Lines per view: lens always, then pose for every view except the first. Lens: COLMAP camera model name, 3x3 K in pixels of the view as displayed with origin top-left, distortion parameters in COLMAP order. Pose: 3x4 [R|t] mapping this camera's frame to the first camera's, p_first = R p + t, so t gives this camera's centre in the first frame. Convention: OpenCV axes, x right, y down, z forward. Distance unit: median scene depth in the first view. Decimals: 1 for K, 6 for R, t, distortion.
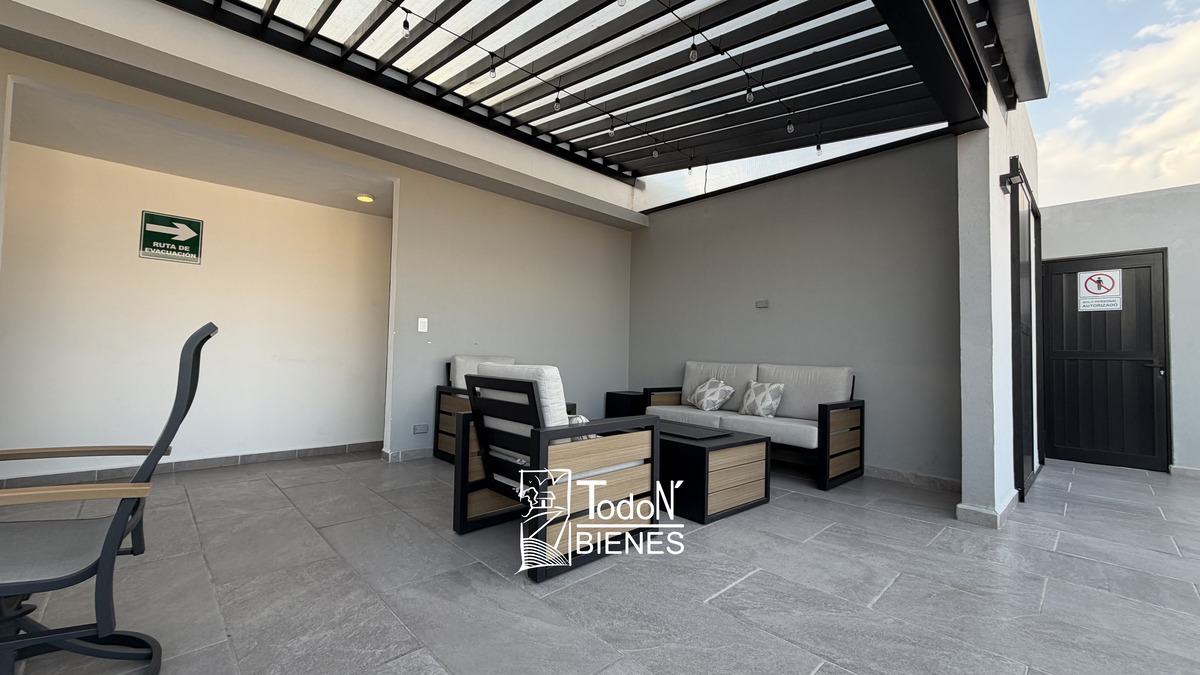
lens RADIAL K [[477.4, 0, 596.3], [0, 477.4, 338.1], [0, 0, 1]] dist [-0.000790, 0.000643]
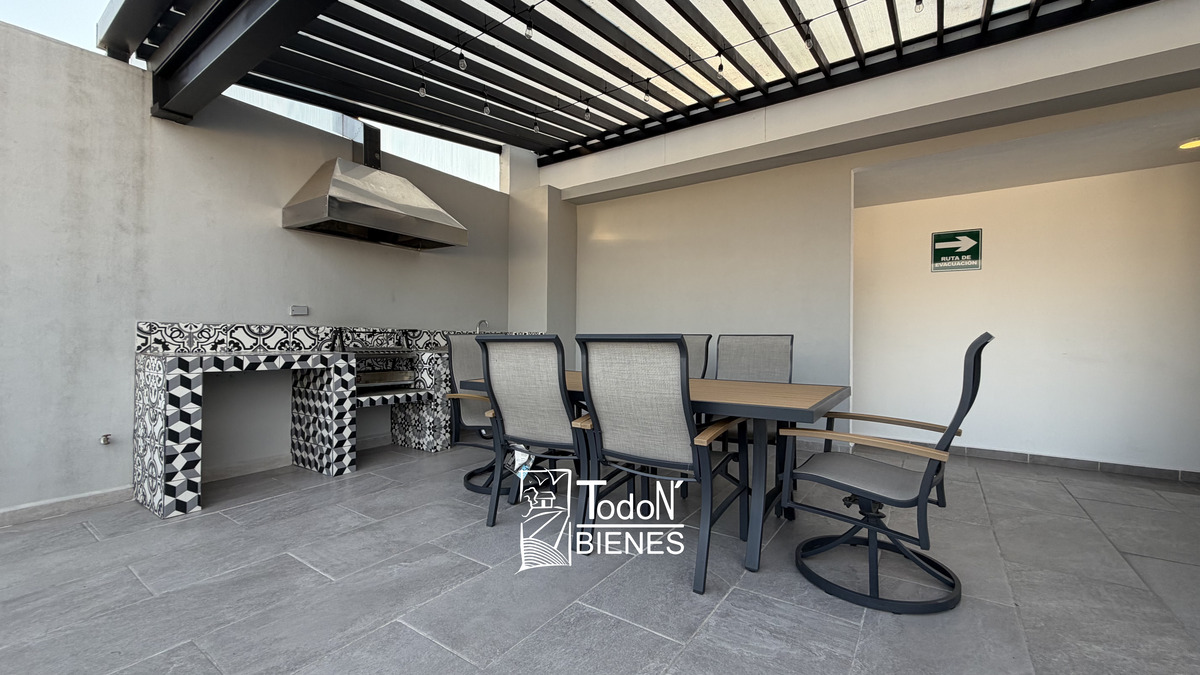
lens RADIAL K [[477.4, 0, 596.3], [0, 477.4, 338.1], [0, 0, 1]] dist [-0.000790, 0.000643]
pose [[0.189620, -0.022731, -0.981594, 0.114699], [0.034242, 0.999277, -0.016526, -0.019436], [0.981260, -0.030479, 0.190261, -0.120678]]
